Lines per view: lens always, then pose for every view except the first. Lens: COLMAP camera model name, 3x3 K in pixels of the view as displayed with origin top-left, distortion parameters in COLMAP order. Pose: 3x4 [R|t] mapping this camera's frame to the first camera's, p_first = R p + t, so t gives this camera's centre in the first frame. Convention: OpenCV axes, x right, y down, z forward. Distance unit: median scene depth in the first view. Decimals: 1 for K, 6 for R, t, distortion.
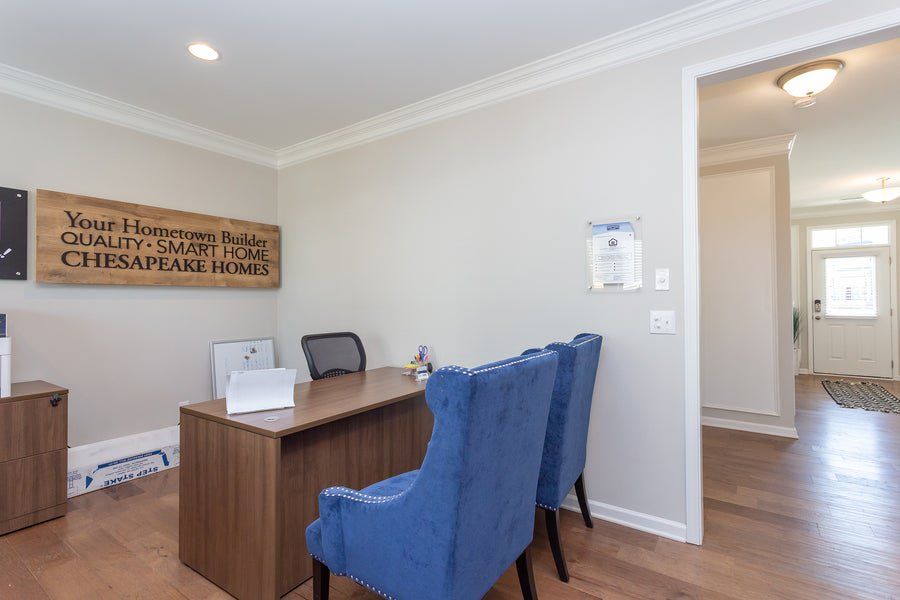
lens RADIAL K [[435.8, 0, 446.5], [0, 435.8, 294.3], [0, 0, 1]] dist [0.011728, -0.000840]
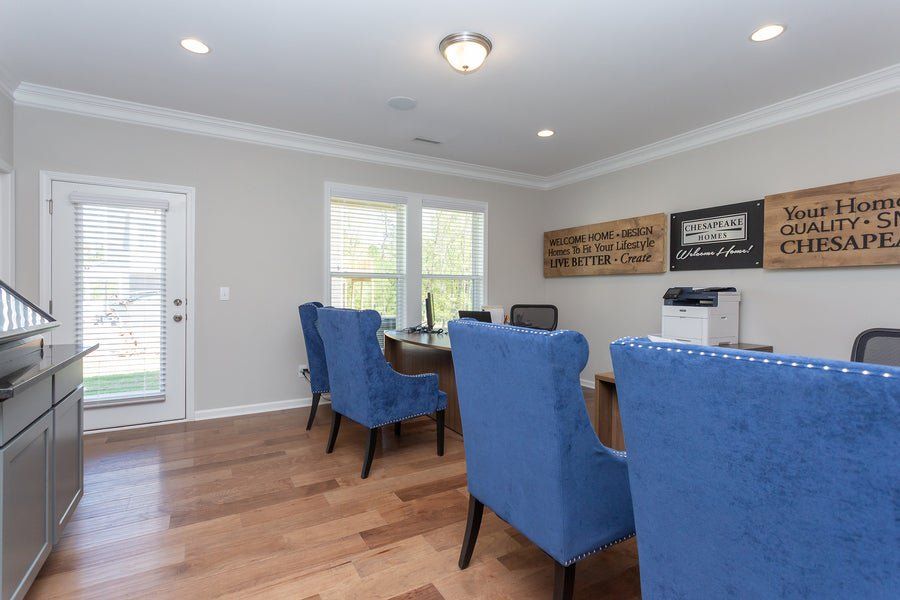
lens RADIAL K [[435.8, 0, 446.5], [0, 435.8, 294.3], [0, 0, 1]] dist [0.011728, -0.000840]
pose [[-0.430553, 0.015311, -0.902435, 0.564163], [0.014398, 0.999845, 0.010095, 0.018397], [0.902450, -0.008647, -0.430707, 0.637617]]
